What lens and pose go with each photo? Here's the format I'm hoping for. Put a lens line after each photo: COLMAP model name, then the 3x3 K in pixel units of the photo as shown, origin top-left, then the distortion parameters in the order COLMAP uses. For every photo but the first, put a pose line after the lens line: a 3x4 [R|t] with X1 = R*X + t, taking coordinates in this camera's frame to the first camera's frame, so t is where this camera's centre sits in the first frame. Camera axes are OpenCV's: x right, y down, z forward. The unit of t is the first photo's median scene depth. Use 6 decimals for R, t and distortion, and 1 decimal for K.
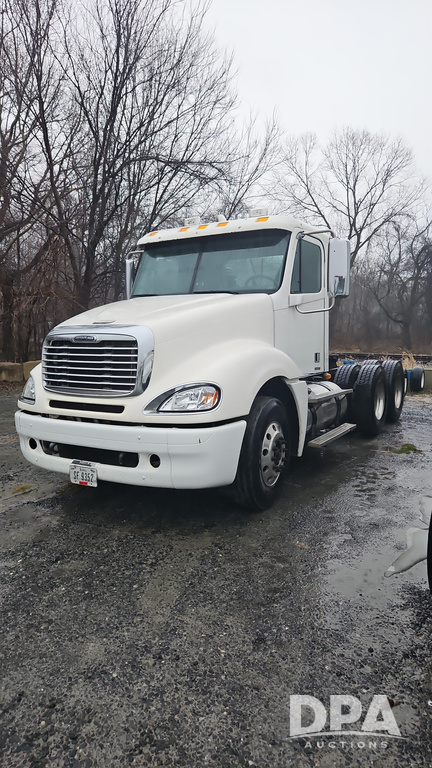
lens RADIAL K [[507.9, 0, 213.6], [0, 507.9, 377.7], [0, 0, 1]] dist [0.075159, -0.057669]
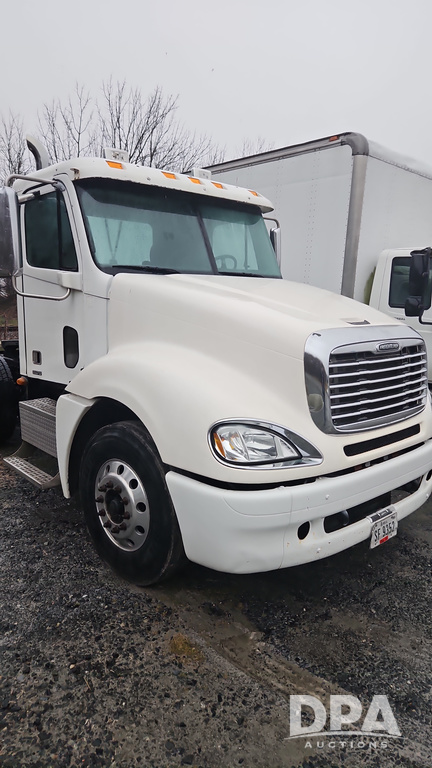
lens RADIAL K [[507.9, 0, 220.0], [0, 507.9, 380.5], [0, 0, 1]] dist [0.075159, -0.057669]
pose [[0.290114, -0.144906, 0.945958, -1.019453], [0.067331, 0.989111, 0.130866, -0.140965], [-0.954621, 0.025726, 0.296711, 1.018891]]
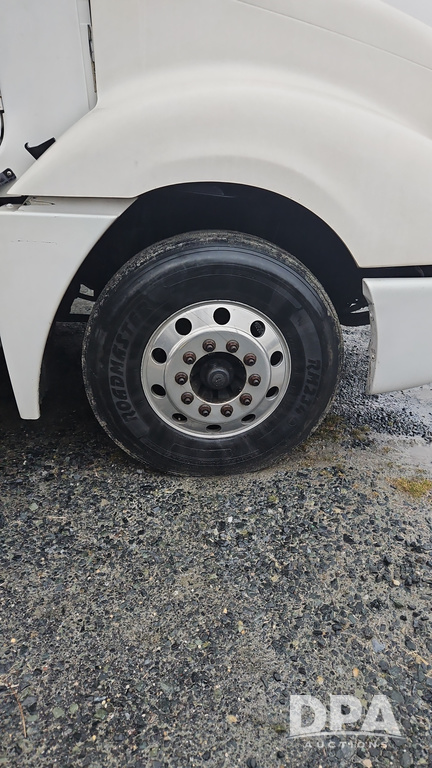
lens RADIAL K [[507.9, 0, 221.6], [0, 507.9, 385.6], [0, 0, 1]] dist [0.075159, -0.057669]
pose [[-0.549903, -0.361227, 0.753075, -0.713594], [0.078047, 0.875471, 0.476927, -0.077730], [-0.831574, 0.321039, -0.453232, 1.624959]]
